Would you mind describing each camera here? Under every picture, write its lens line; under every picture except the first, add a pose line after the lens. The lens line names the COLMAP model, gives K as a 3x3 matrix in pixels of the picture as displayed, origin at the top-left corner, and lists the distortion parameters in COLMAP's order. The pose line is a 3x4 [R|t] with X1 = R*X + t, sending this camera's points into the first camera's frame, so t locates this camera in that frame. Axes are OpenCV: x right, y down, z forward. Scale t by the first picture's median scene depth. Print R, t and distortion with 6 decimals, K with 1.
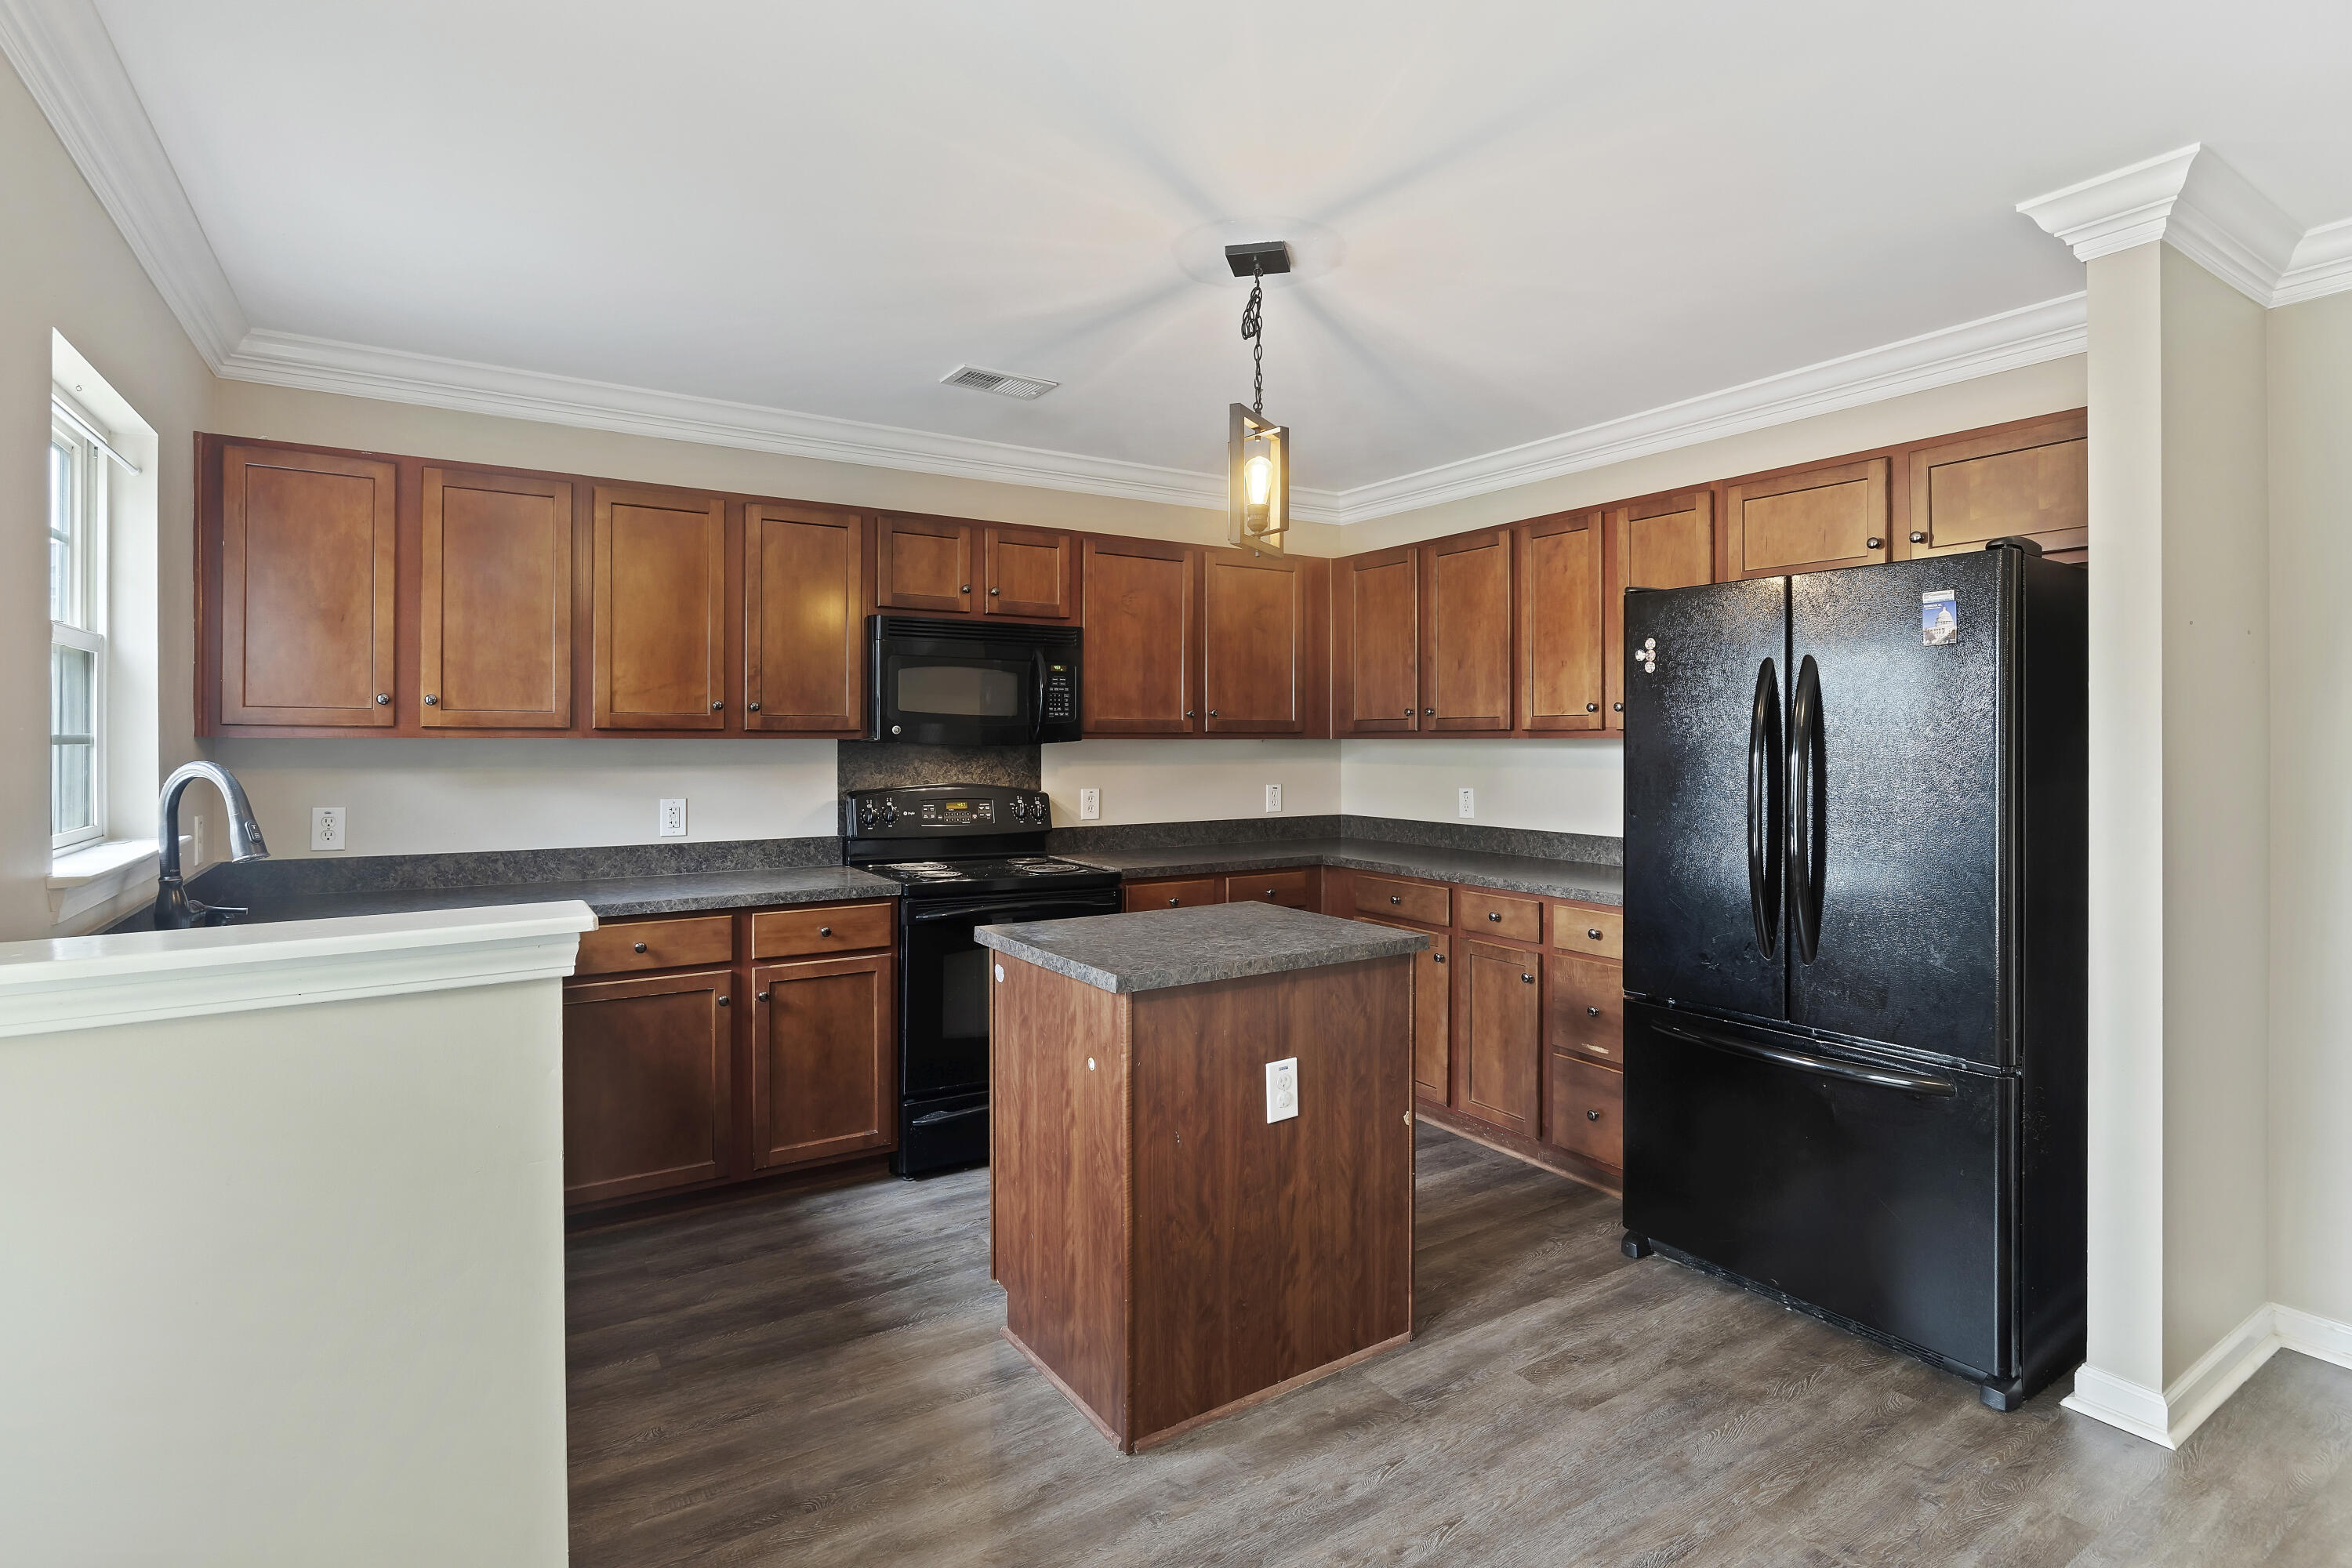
lens RADIAL K [[1134.4, 0, 1196.7], [0, 1134.4, 736.4], [0, 0, 1]] dist [-0.020542, 0.008182]
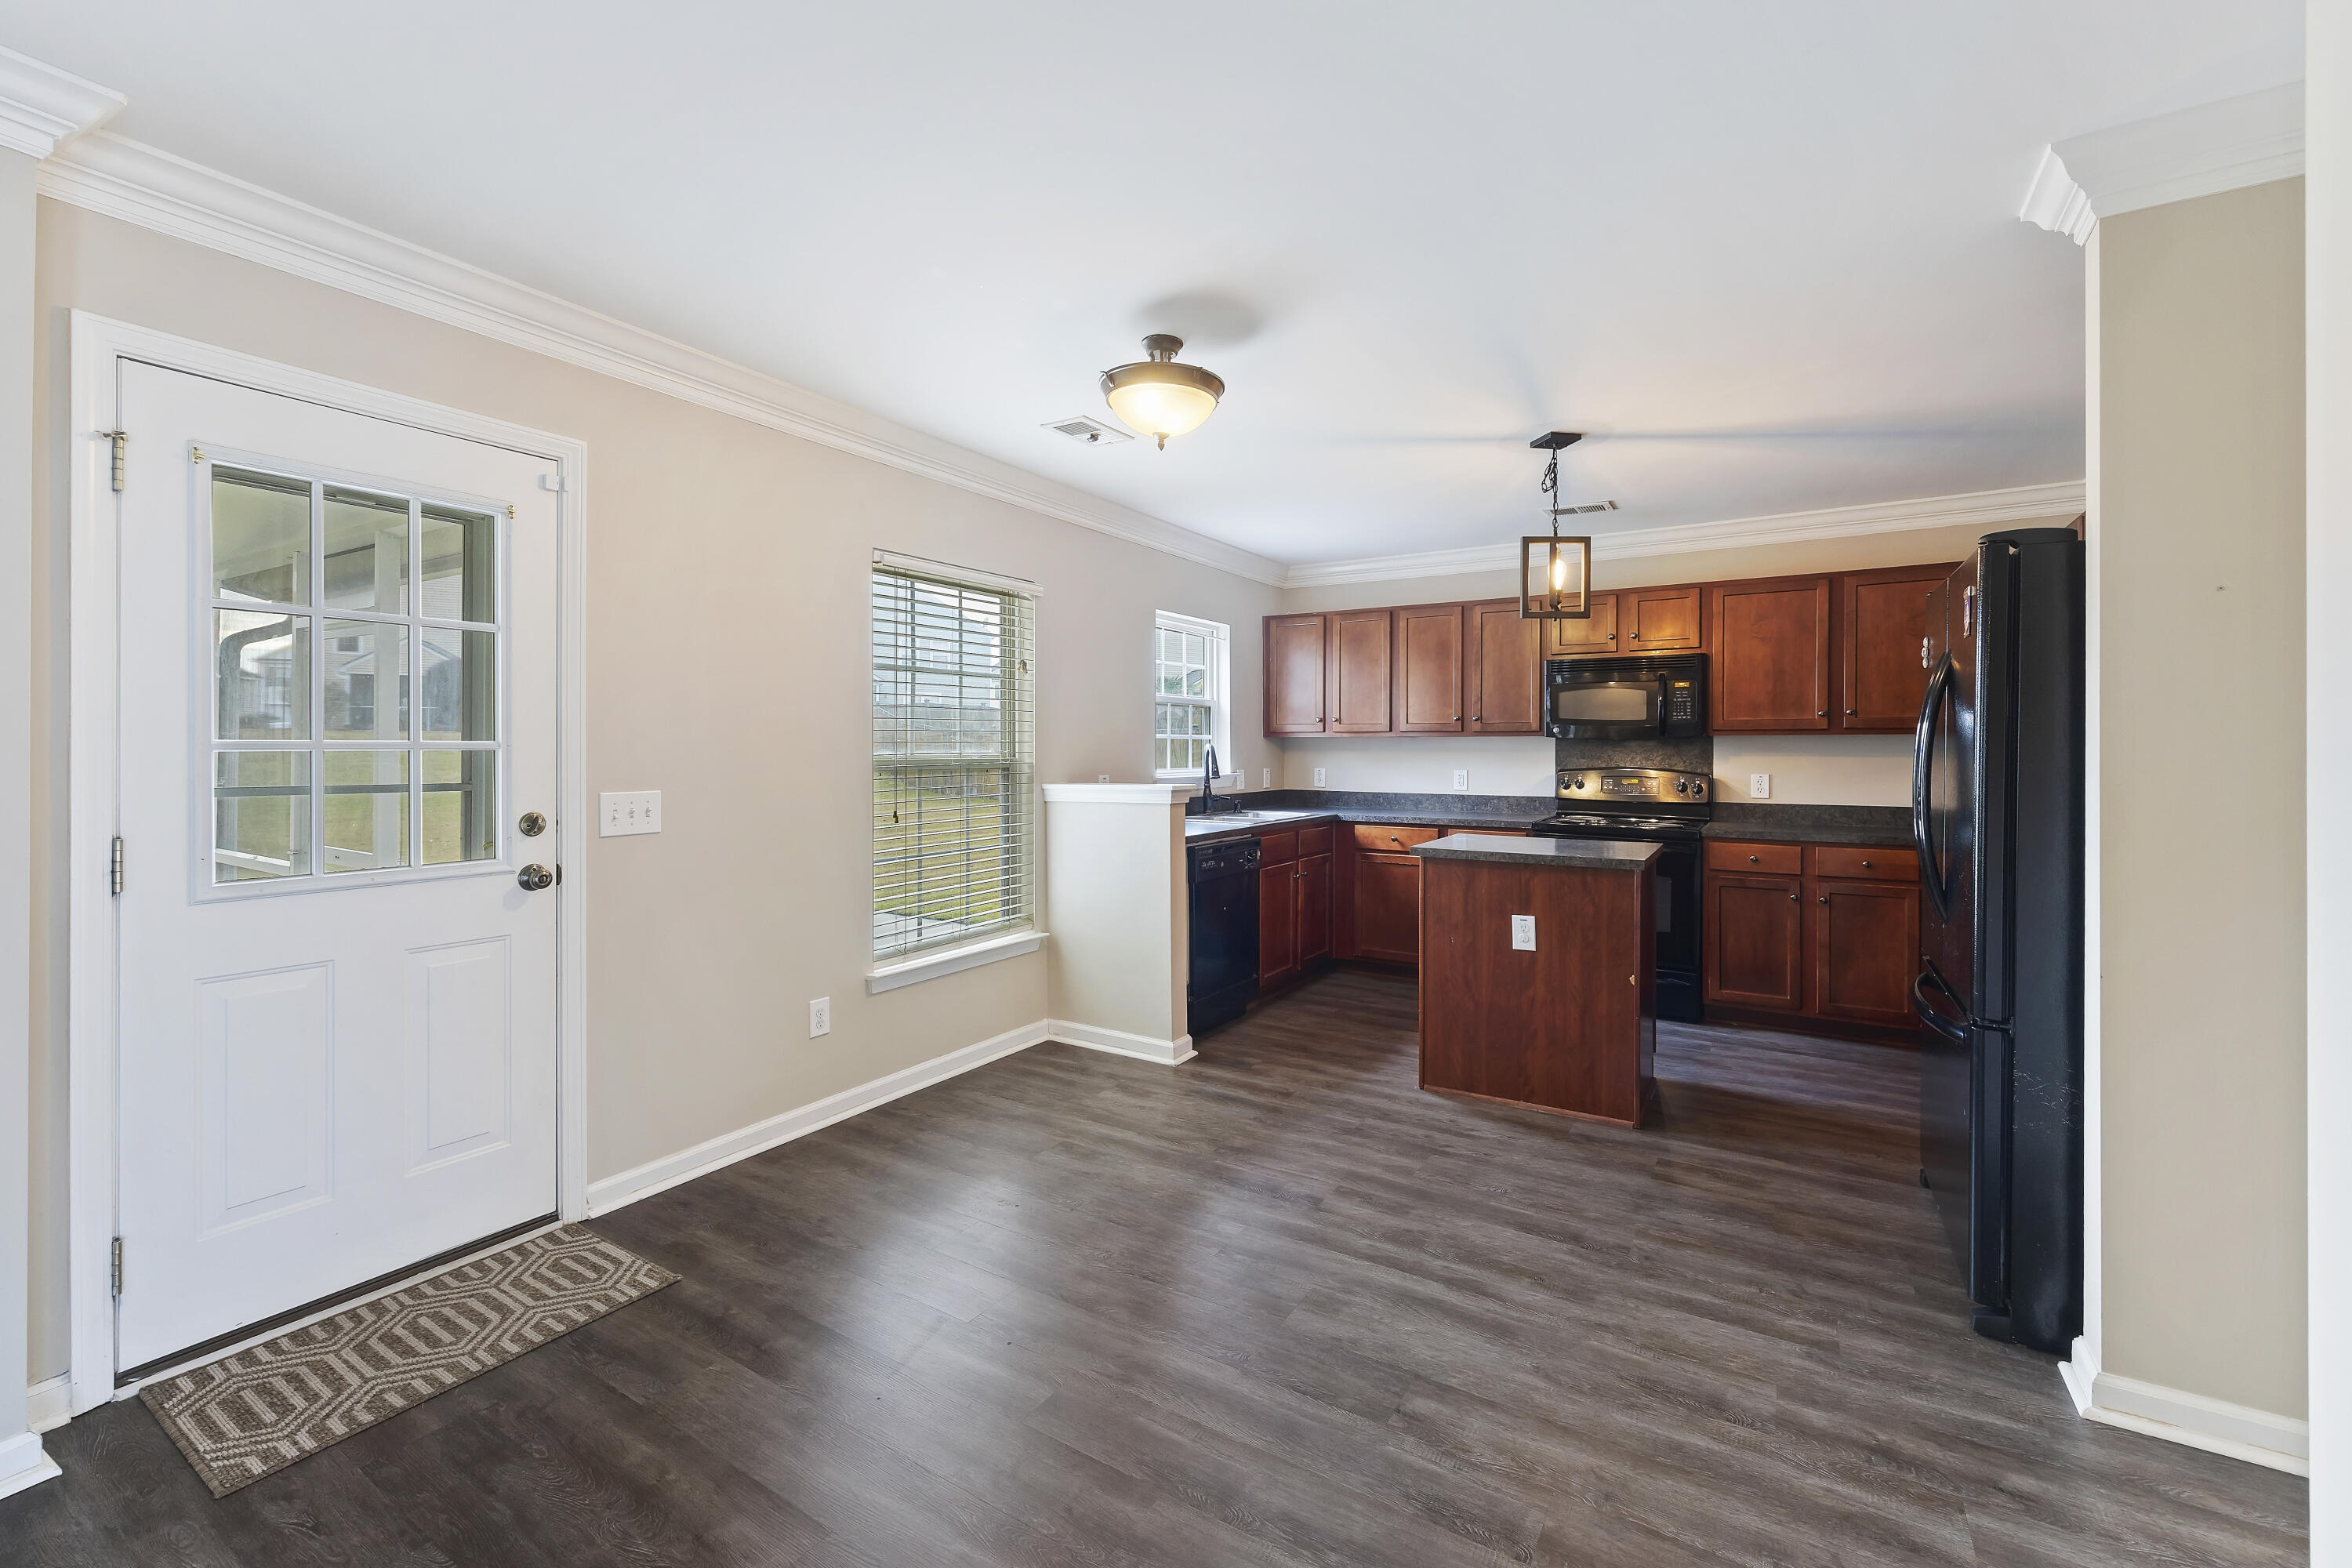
lens RADIAL K [[964.2, 0, 1218.2], [0, 964.2, 743.4], [0, 0, 1]] dist [0.000021, -0.000595]
pose [[0.448918, -0.004340, -0.893562, 0.945162], [0.002578, 0.999990, -0.003562, 0.021336], [0.893569, -0.000704, 0.448925, -0.065137]]
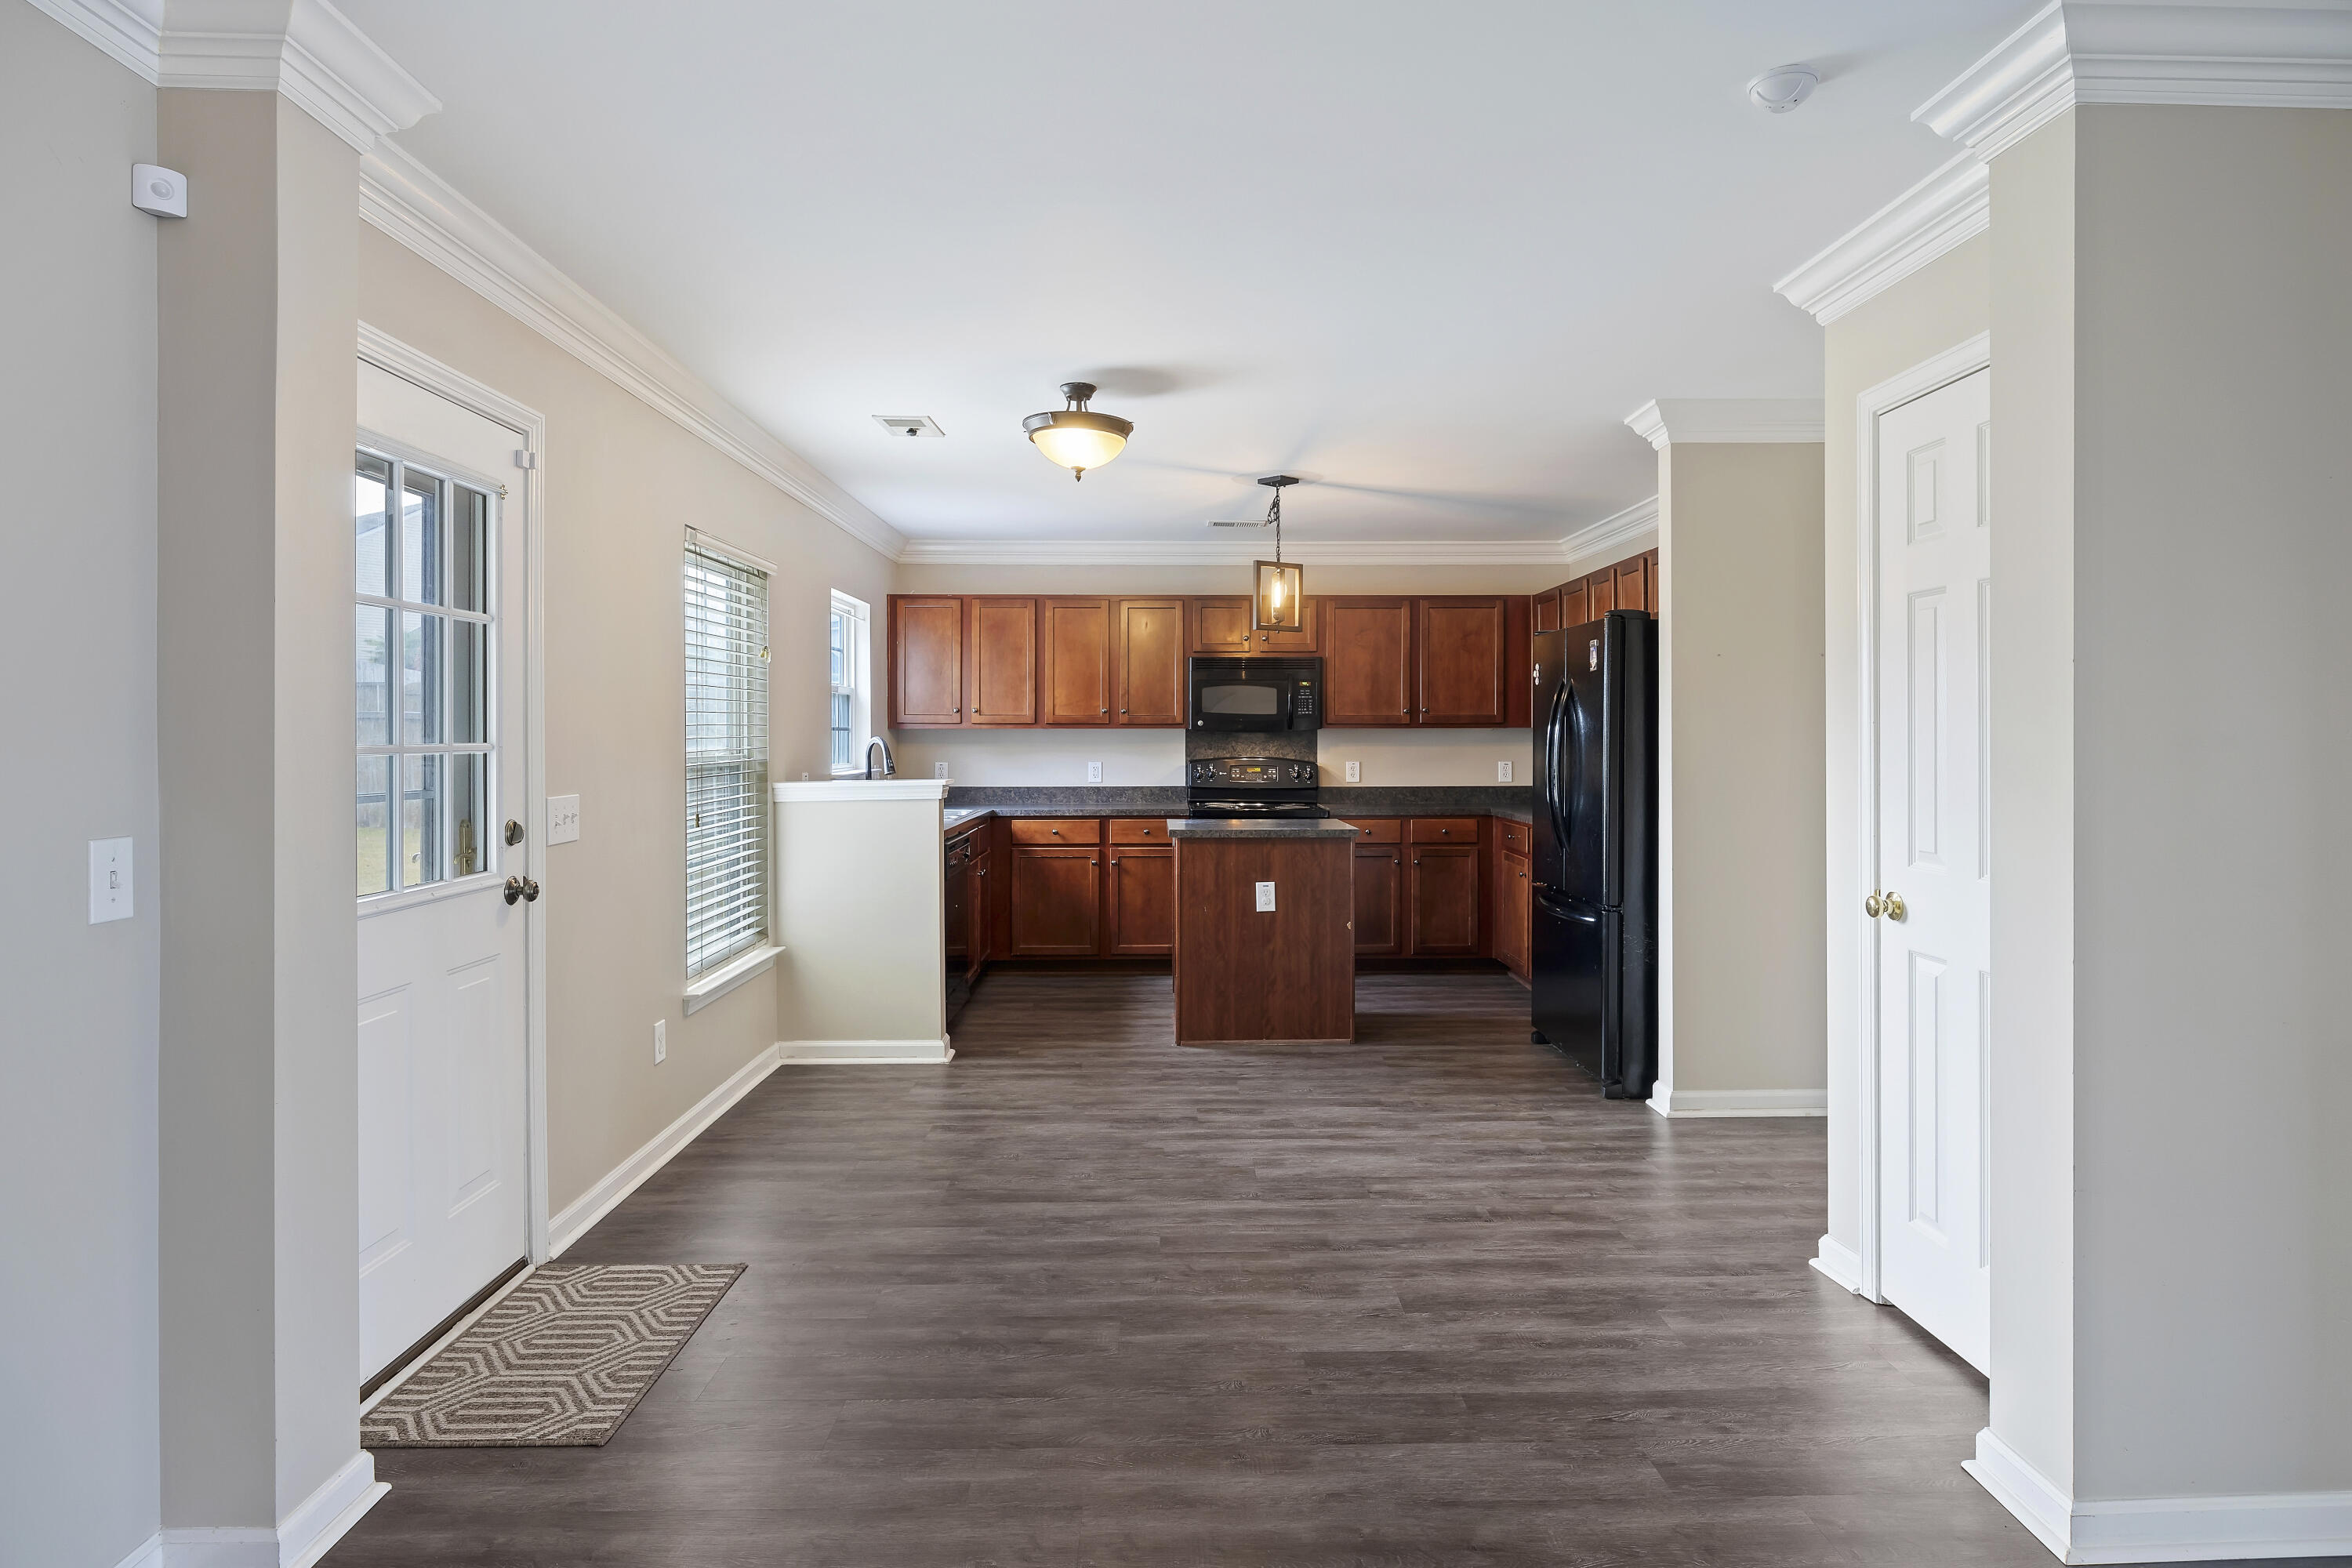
lens RADIAL K [[1237.7, 0, 1239.1], [0, 1237.7, 733.4], [0, 0, 1]] dist [-0.008266, -0.001156]
pose [[0.867709, -0.002617, -0.497066, 0.918903], [0.004115, 0.999990, 0.001919, 0.008296], [0.497056, -0.003711, 0.867710, -0.777931]]
